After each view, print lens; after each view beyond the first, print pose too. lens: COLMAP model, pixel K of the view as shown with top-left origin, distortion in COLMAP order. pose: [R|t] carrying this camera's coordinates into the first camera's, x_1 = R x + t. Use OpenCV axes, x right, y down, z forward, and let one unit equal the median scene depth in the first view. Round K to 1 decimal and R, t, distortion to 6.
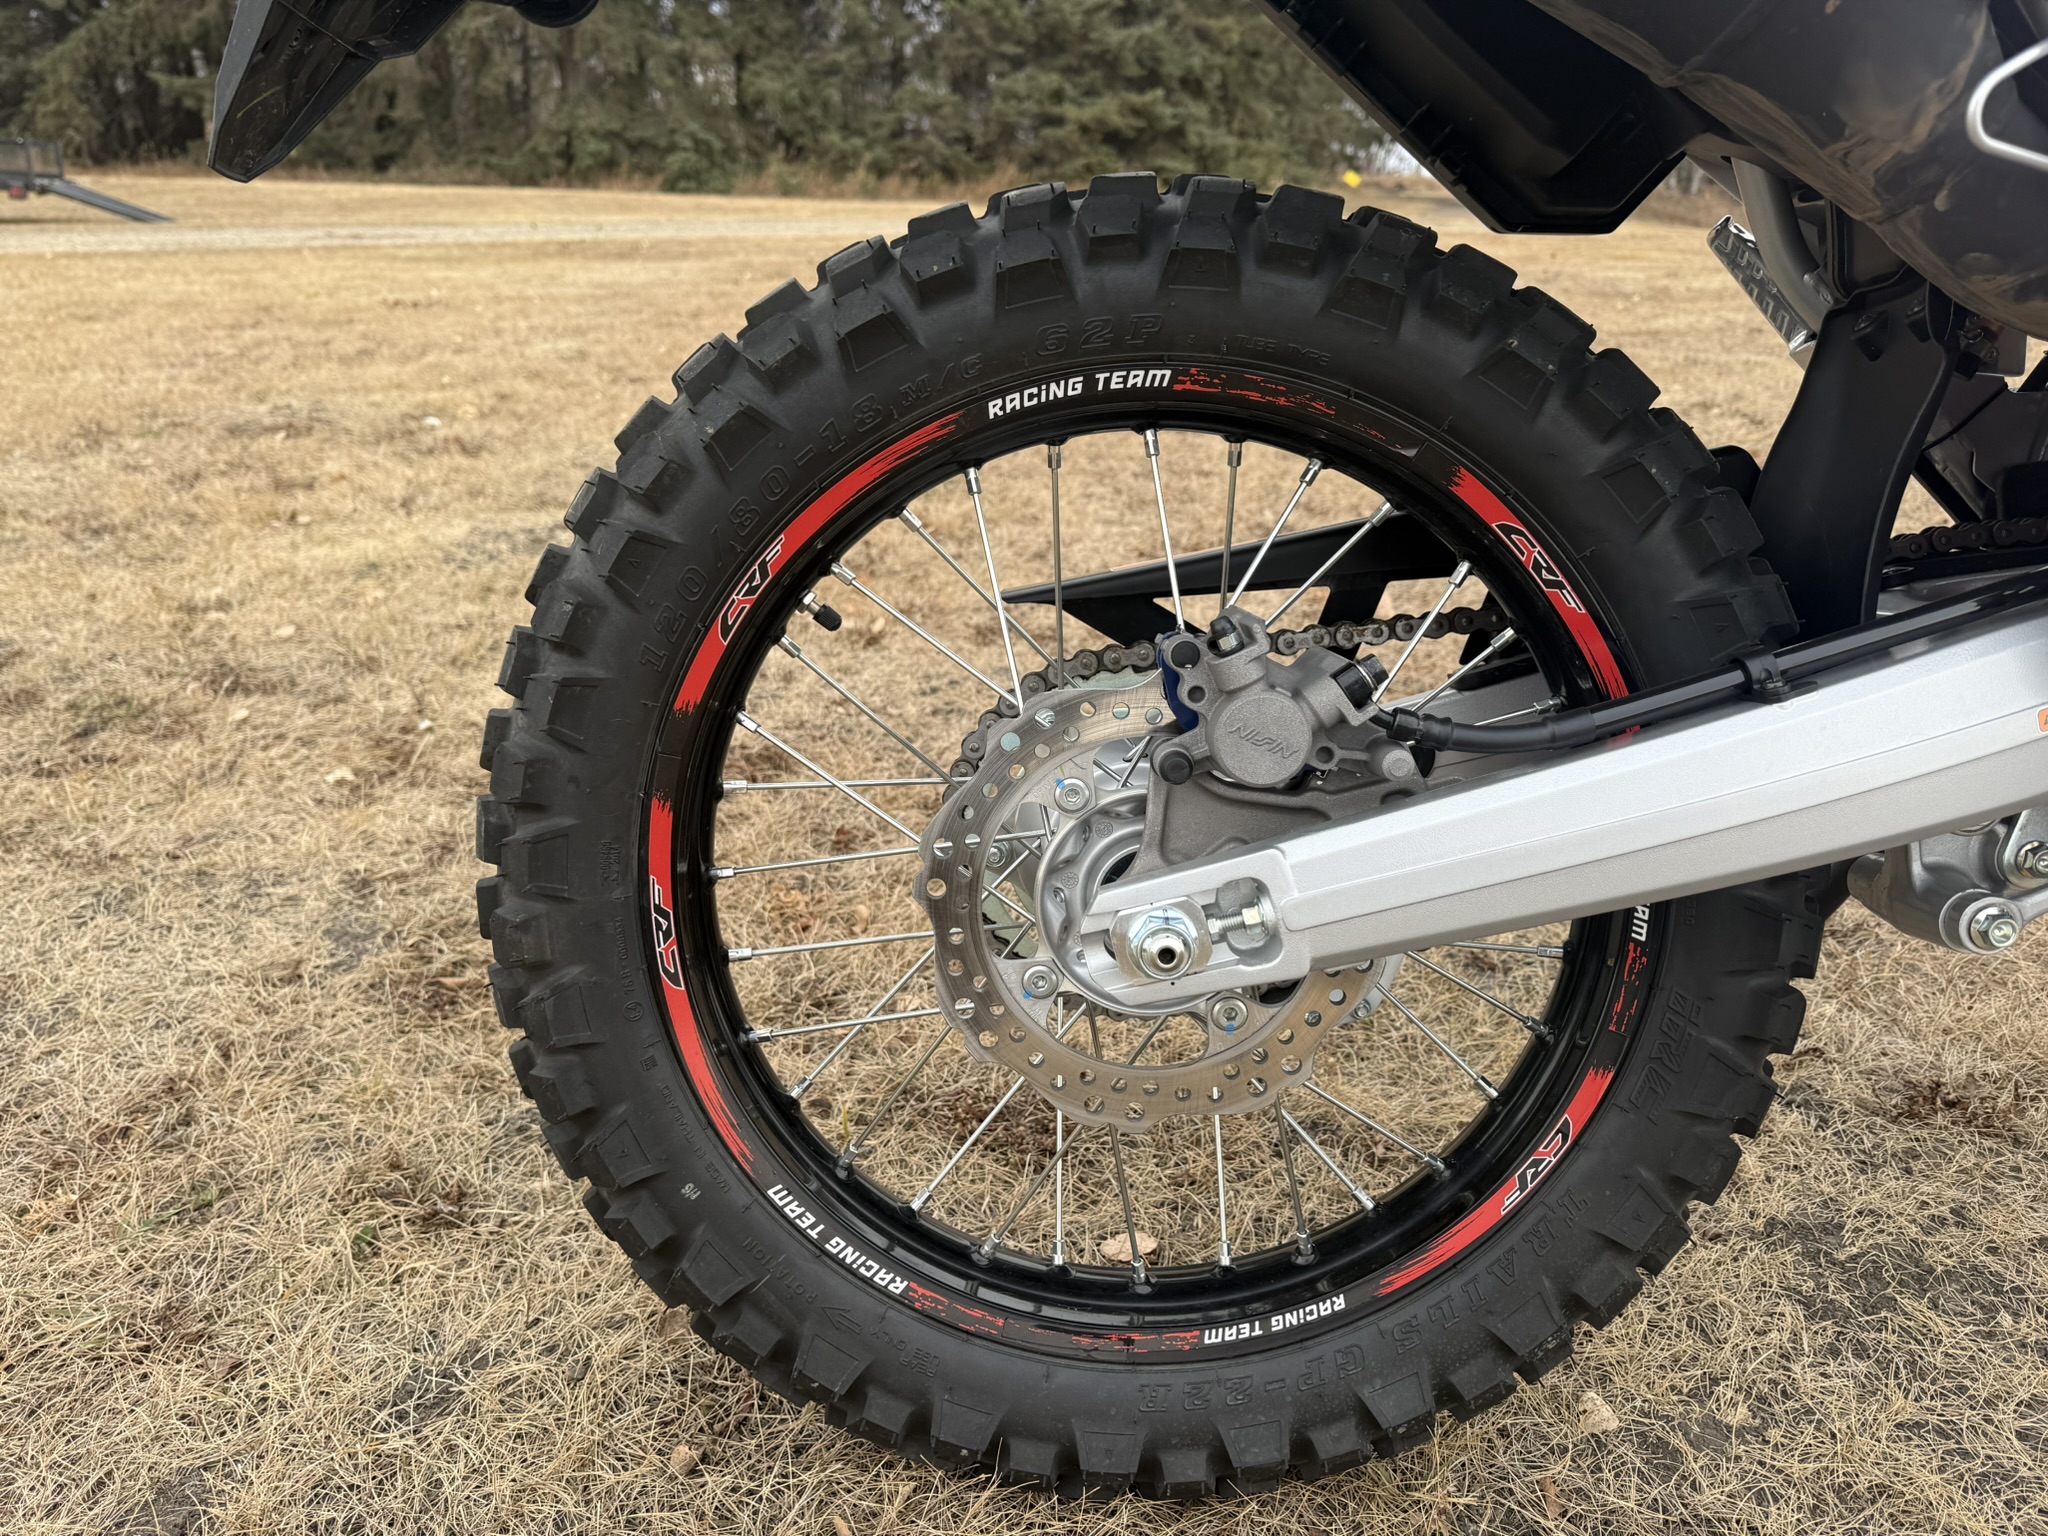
lens RADIAL K [[1449.8, 0, 1013.5], [0, 1449.8, 764.2], [0, 0, 1]] dist [0.009374, -0.011372]
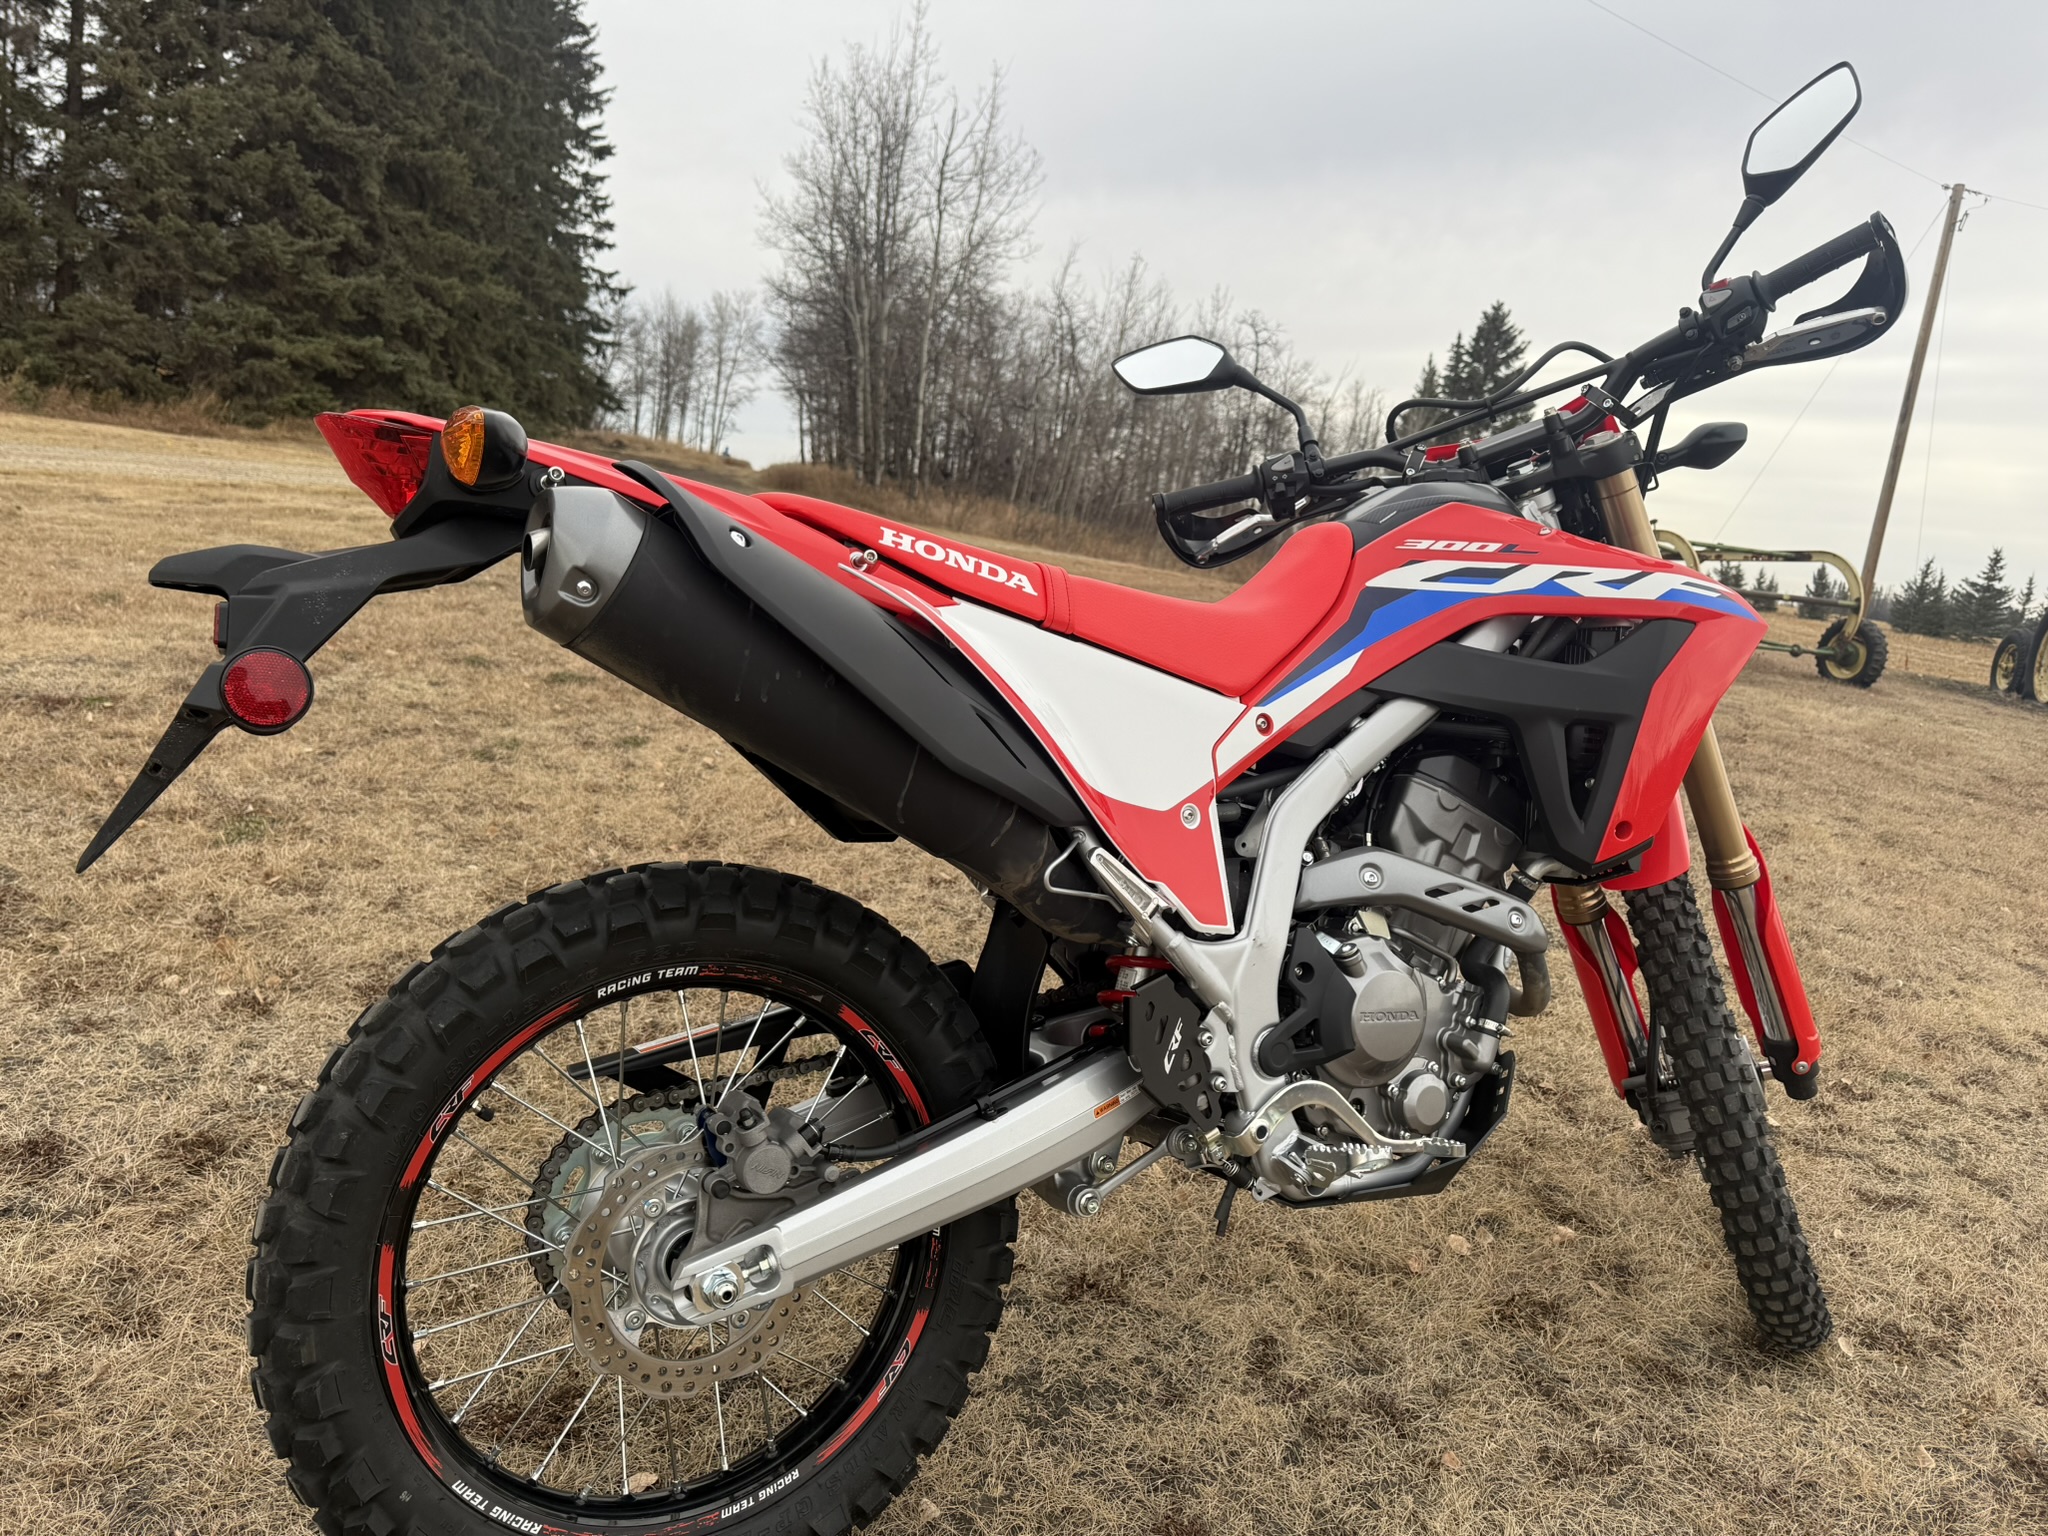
lens RADIAL K [[1449.8, 0, 1013.5], [0, 1449.8, 764.2], [0, 0, 1]] dist [0.009374, -0.011372]
pose [[0.868744, 0.004063, 0.495244, -0.378308], [0.072749, 0.988073, -0.135720, -0.198026], [-0.489889, 0.153935, 0.858087, -0.689878]]
